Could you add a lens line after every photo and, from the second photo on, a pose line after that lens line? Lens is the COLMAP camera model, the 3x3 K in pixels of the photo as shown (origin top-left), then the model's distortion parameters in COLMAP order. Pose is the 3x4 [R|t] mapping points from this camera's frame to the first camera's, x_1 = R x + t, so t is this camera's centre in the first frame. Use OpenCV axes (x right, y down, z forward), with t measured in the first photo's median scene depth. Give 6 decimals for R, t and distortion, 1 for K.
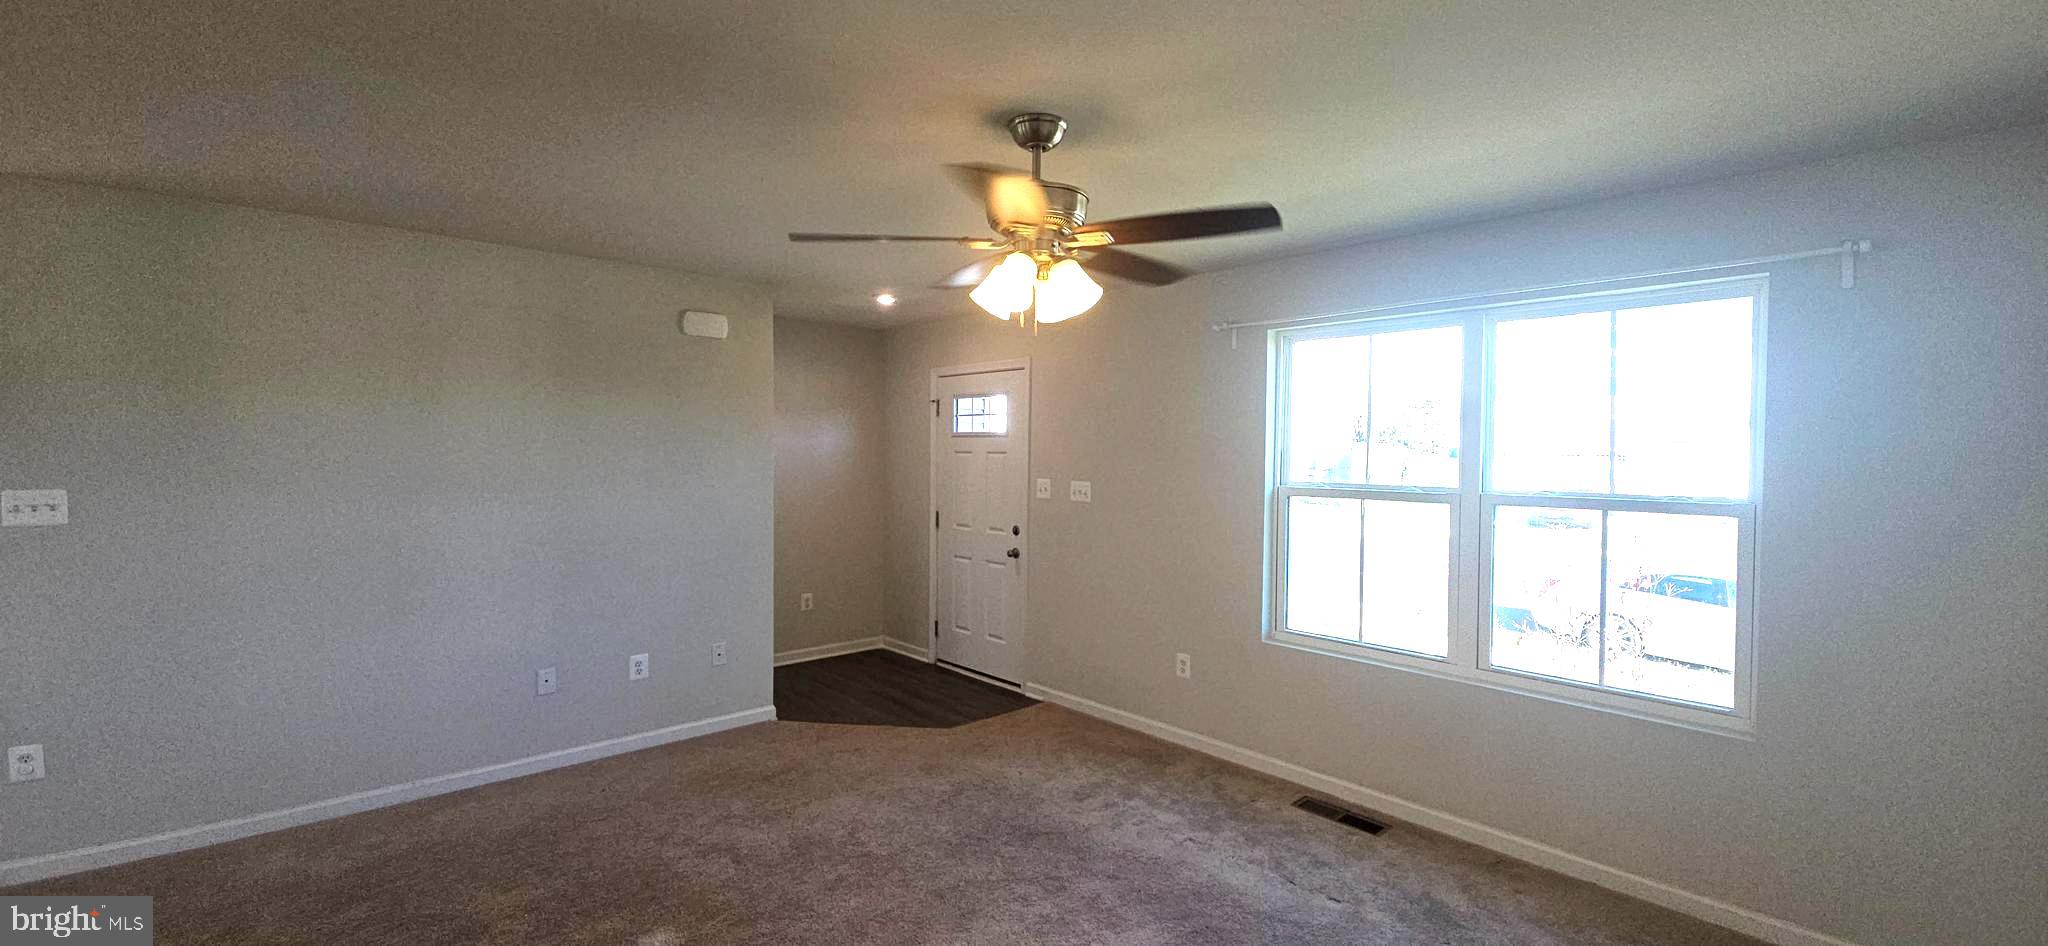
lens RADIAL K [[833.8, 0, 1040.0], [0, 833.8, 468.6], [0, 0, 1]] dist [-0.000884, -0.000340]
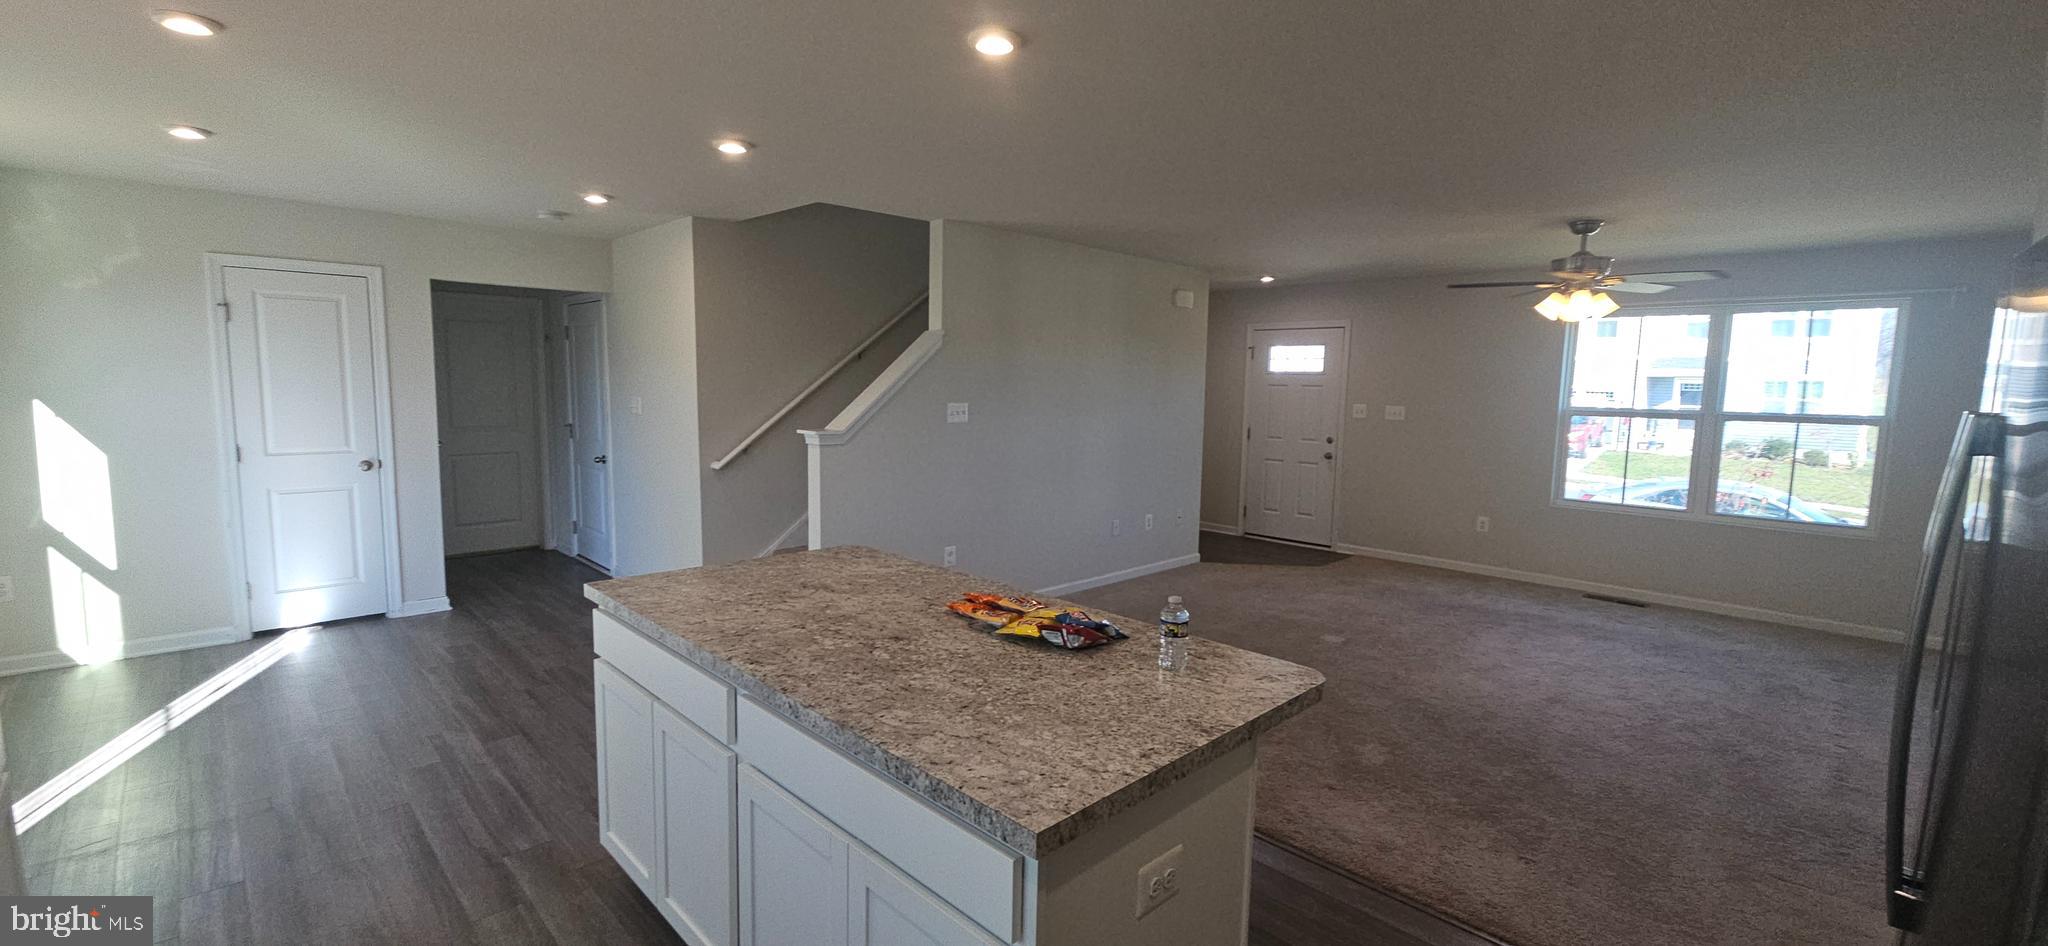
lens RADIAL K [[833.8, 0, 1040.0], [0, 833.8, 468.6], [0, 0, 1]] dist [-0.000884, -0.000340]
pose [[0.999196, 0.006482, 0.039562, -0.798625], [-0.009686, 0.996639, 0.081345, 0.014437], [-0.038902, -0.081663, 0.995900, -0.573245]]
